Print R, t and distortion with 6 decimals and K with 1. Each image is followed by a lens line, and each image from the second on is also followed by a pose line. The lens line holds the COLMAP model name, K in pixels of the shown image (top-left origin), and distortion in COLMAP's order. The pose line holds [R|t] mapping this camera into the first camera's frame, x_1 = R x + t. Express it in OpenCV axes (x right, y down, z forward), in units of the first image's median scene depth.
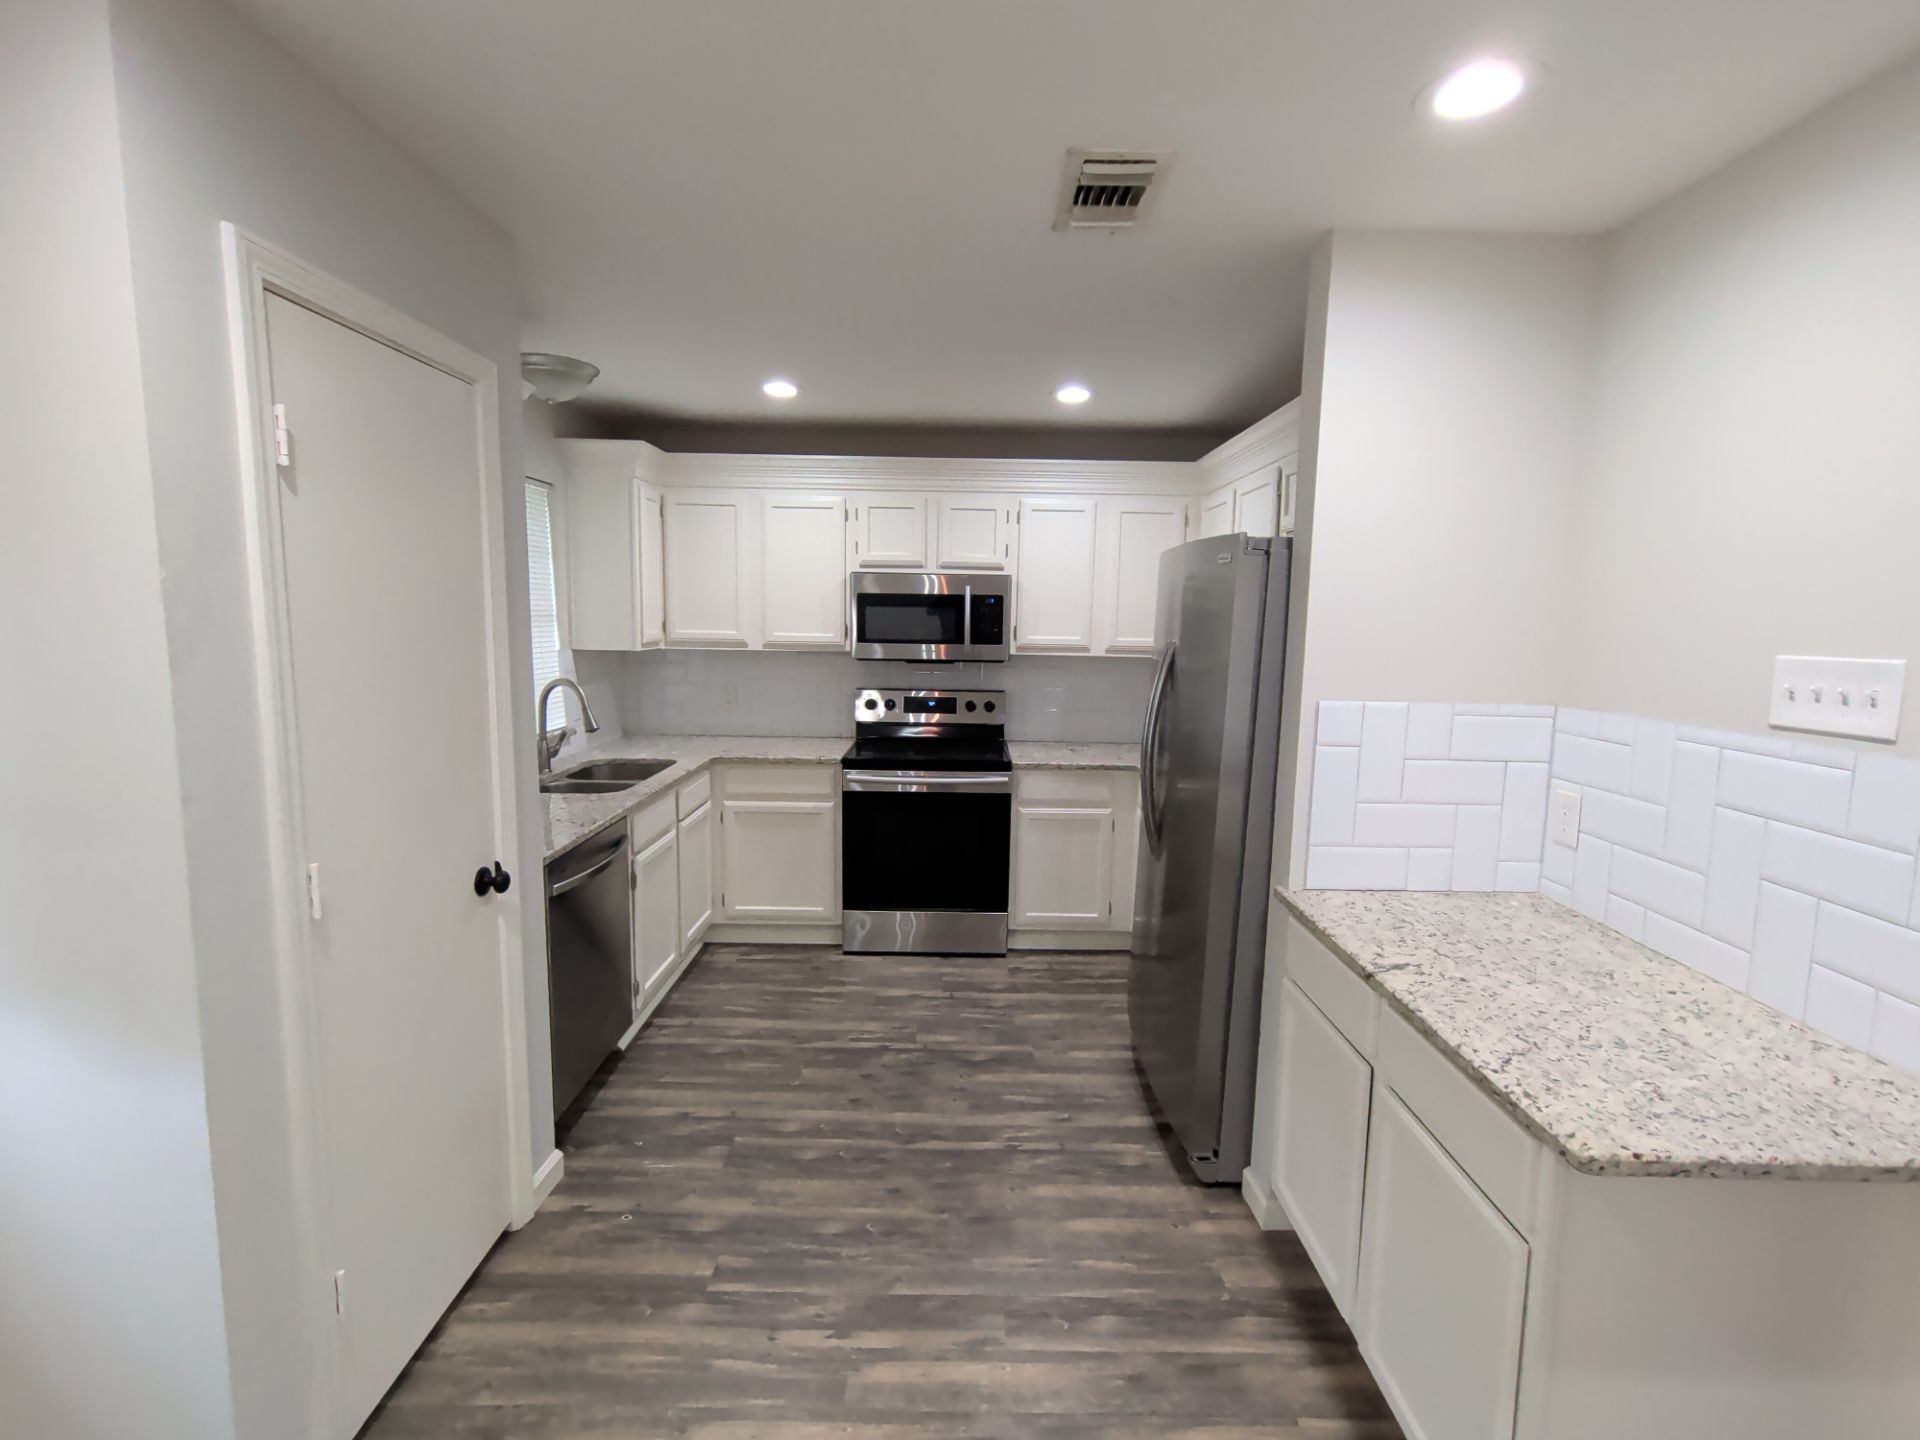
lens RADIAL K [[891.2, 0, 965.9], [0, 891.2, 715.0], [0, 0, 1]] dist [0.013330, -0.000804]
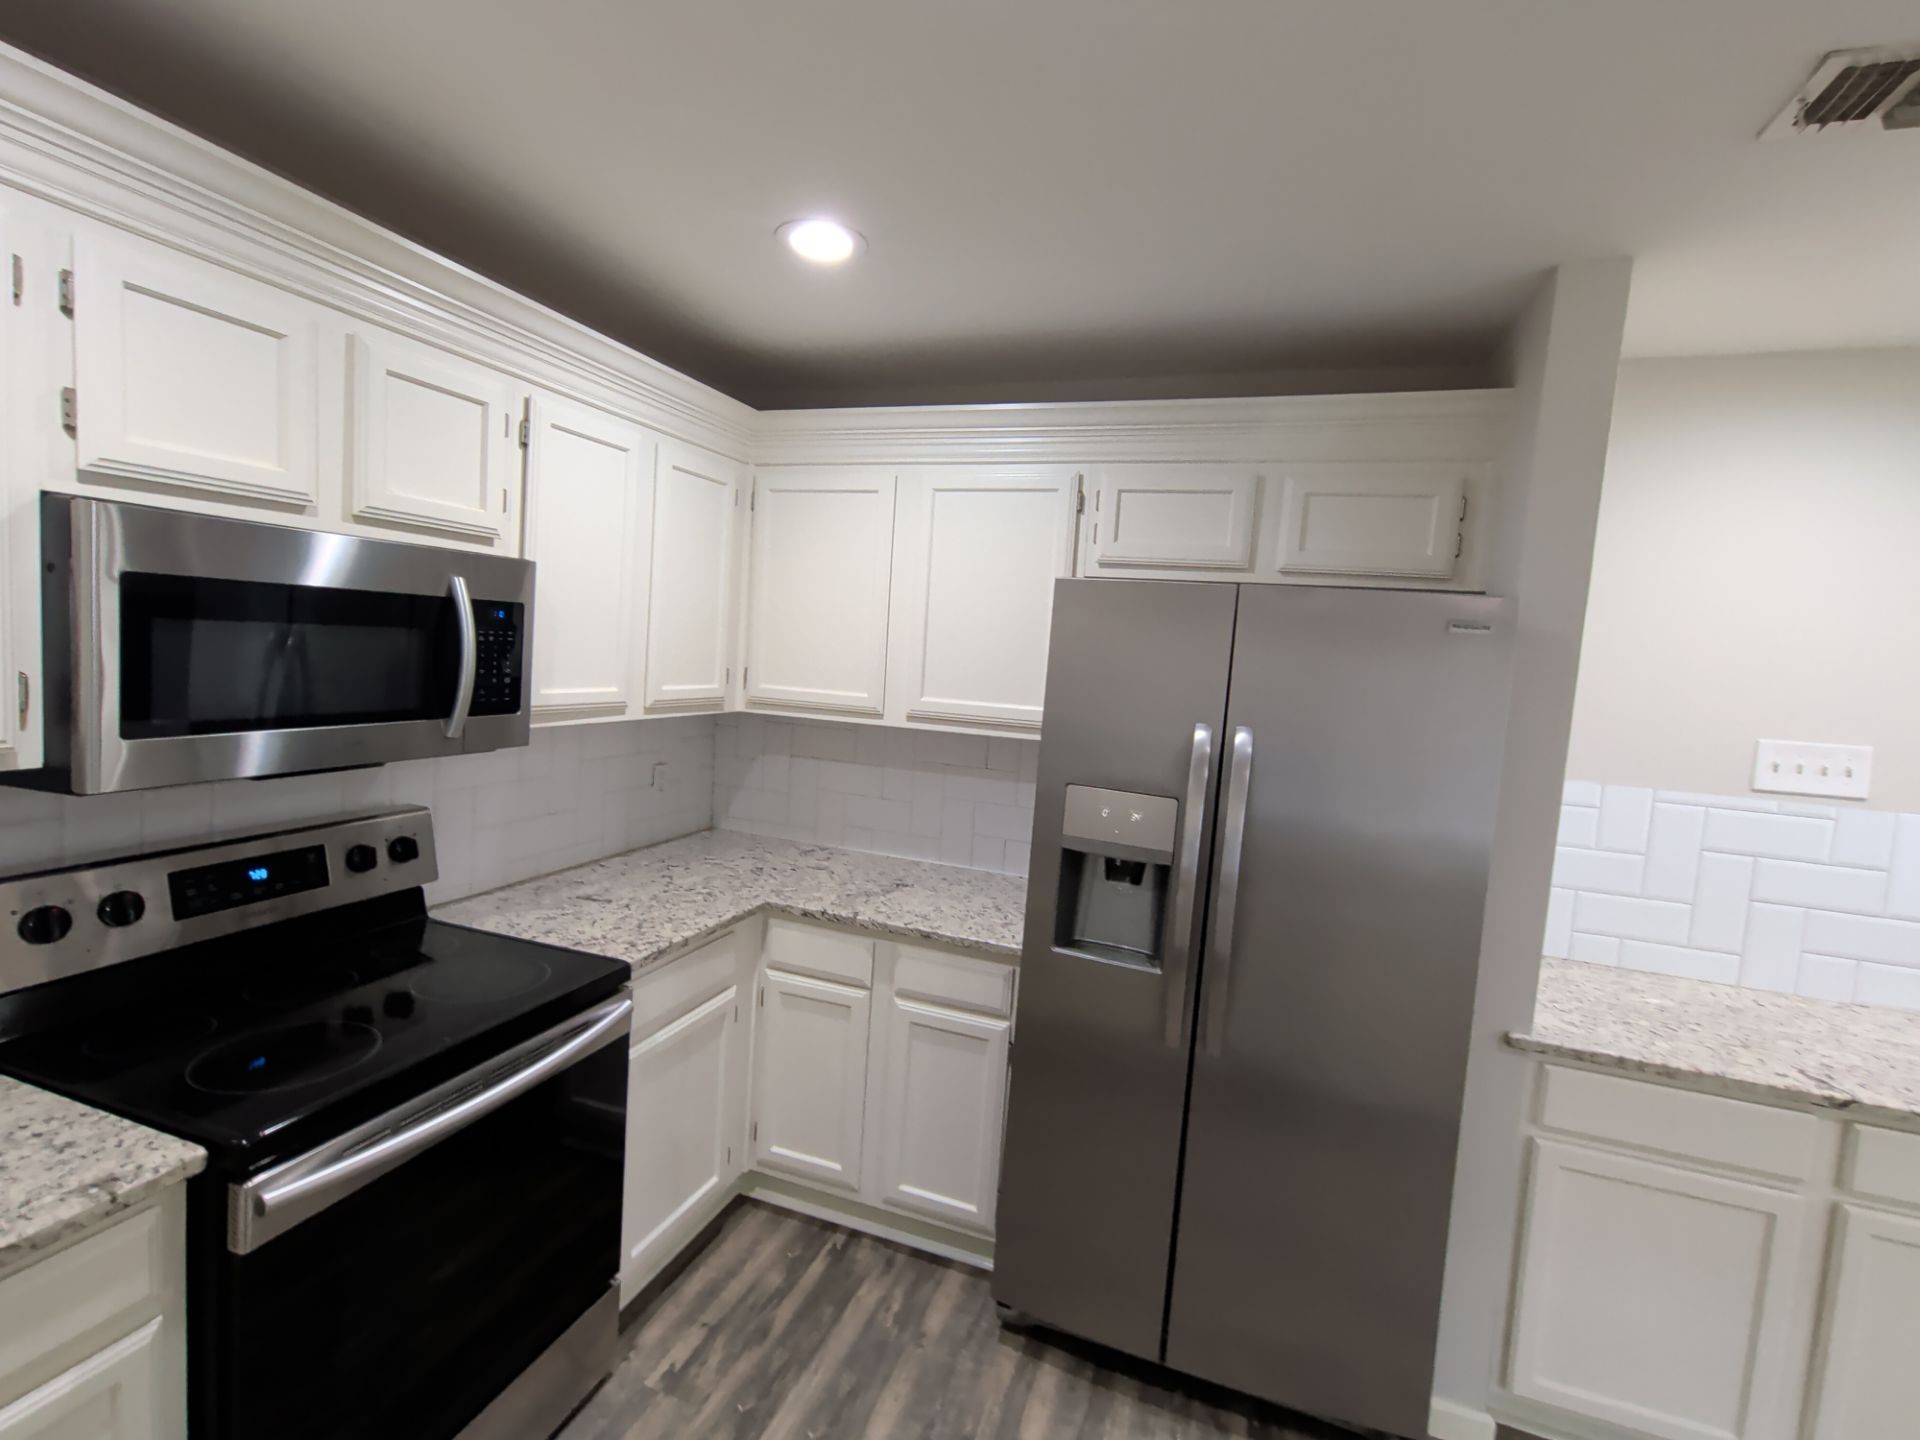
lens RADIAL K [[891.2, 0, 965.9], [0, 891.2, 715.0], [0, 0, 1]] dist [0.013330, -0.000804]
pose [[0.340339, -0.069840, 0.937705, -0.317685], [0.049988, 0.997172, 0.056126, -0.095093], [-0.938973, 0.027772, 0.342868, 0.657485]]
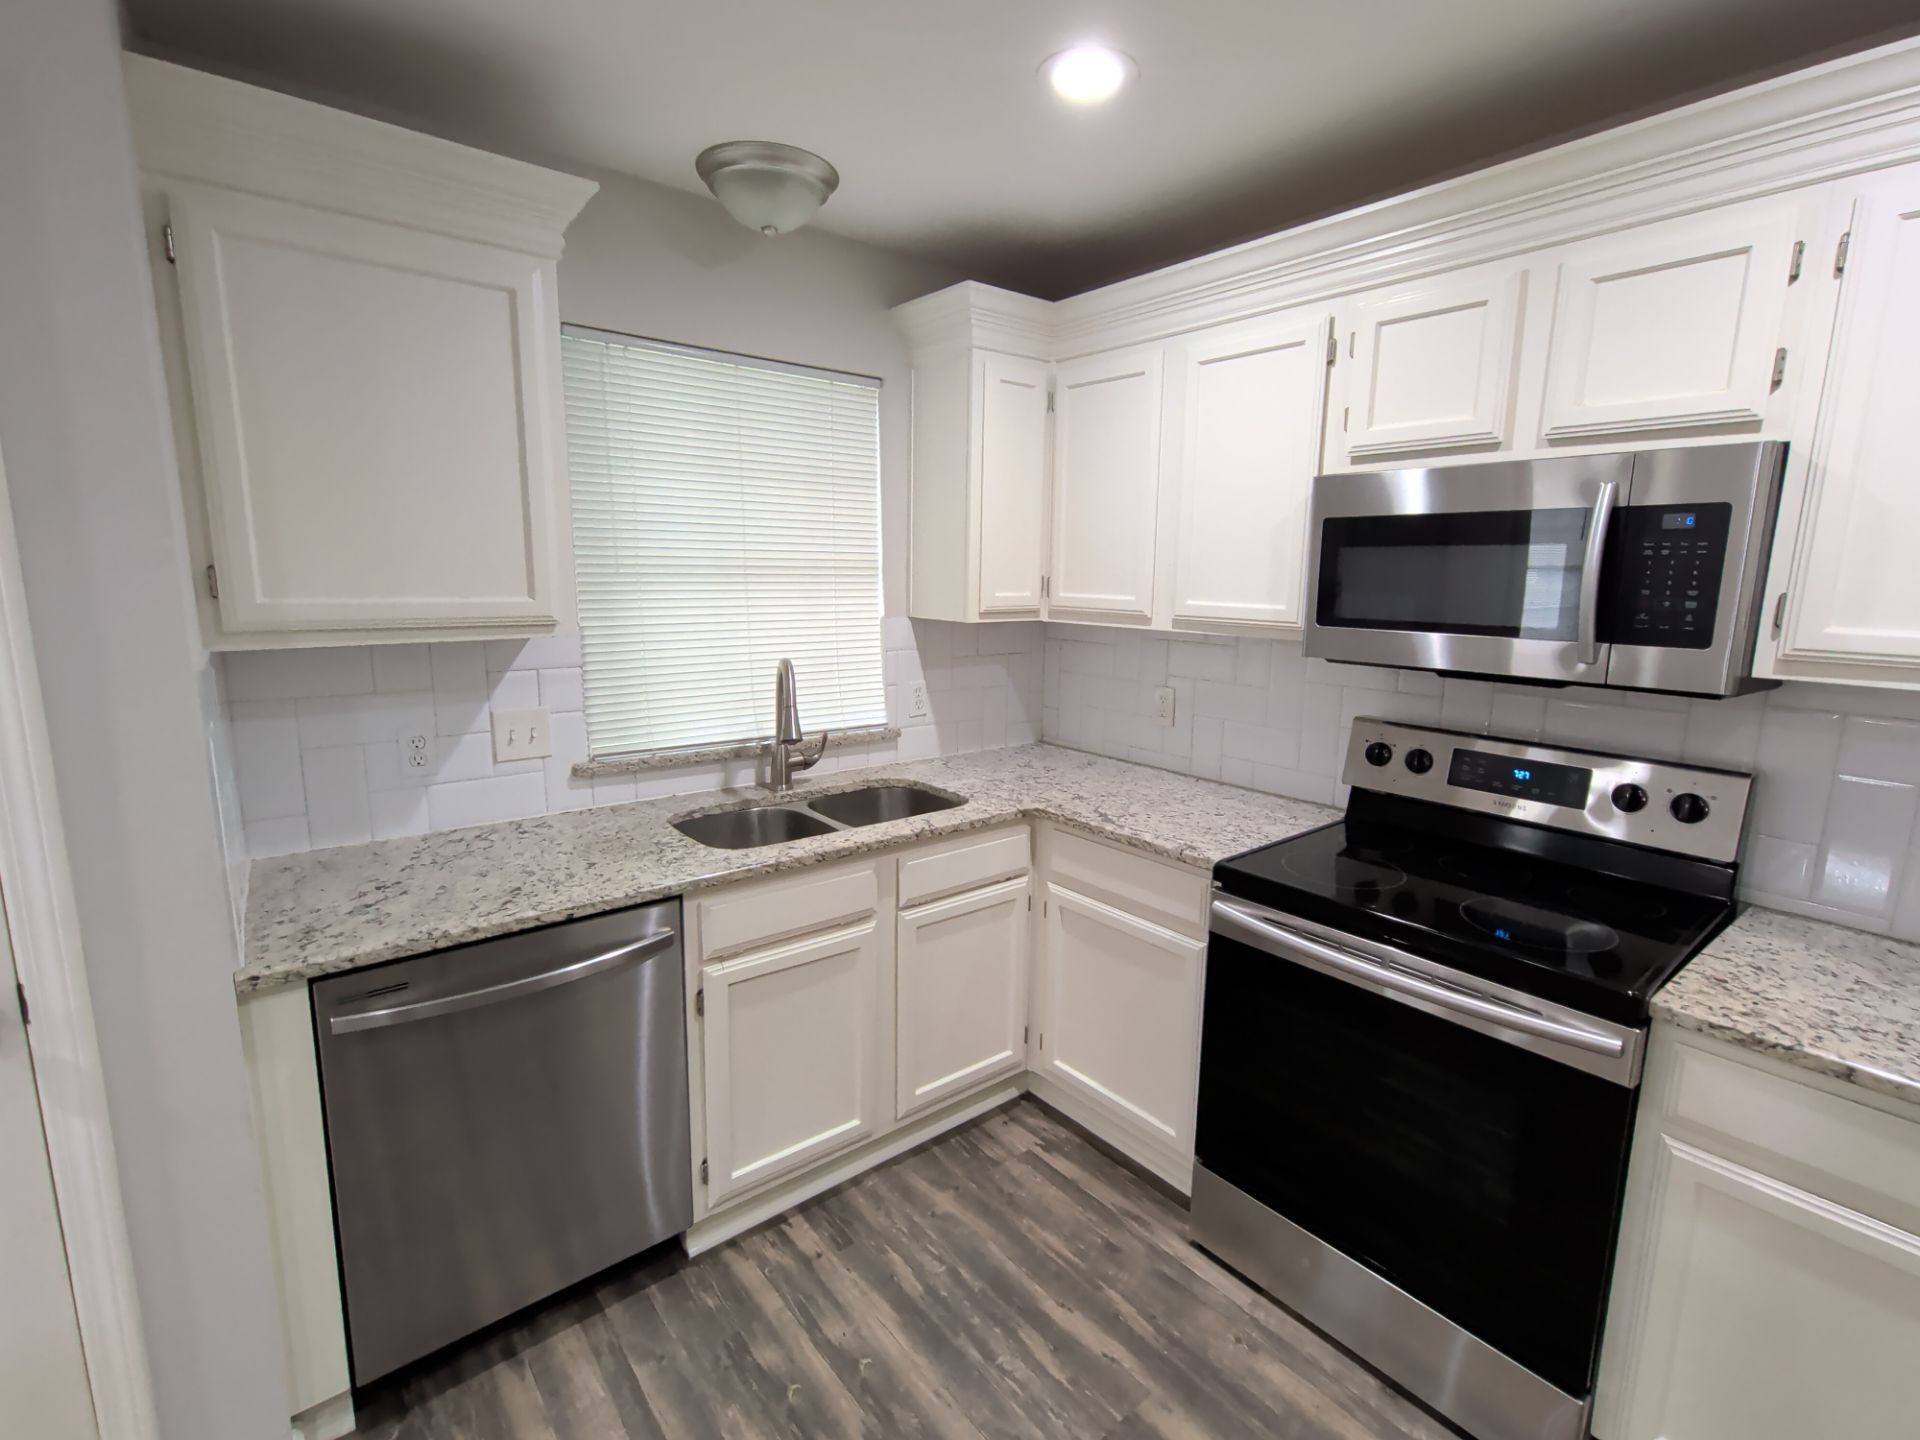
lens RADIAL K [[891.2, 0, 965.9], [0, 891.2, 715.0], [0, 0, 1]] dist [0.013330, -0.000804]
pose [[0.623972, 0.120706, -0.772068, 0.138436], [-0.093603, 0.992430, 0.079508, -0.055805], [0.775821, 0.022657, 0.630547, 0.578577]]
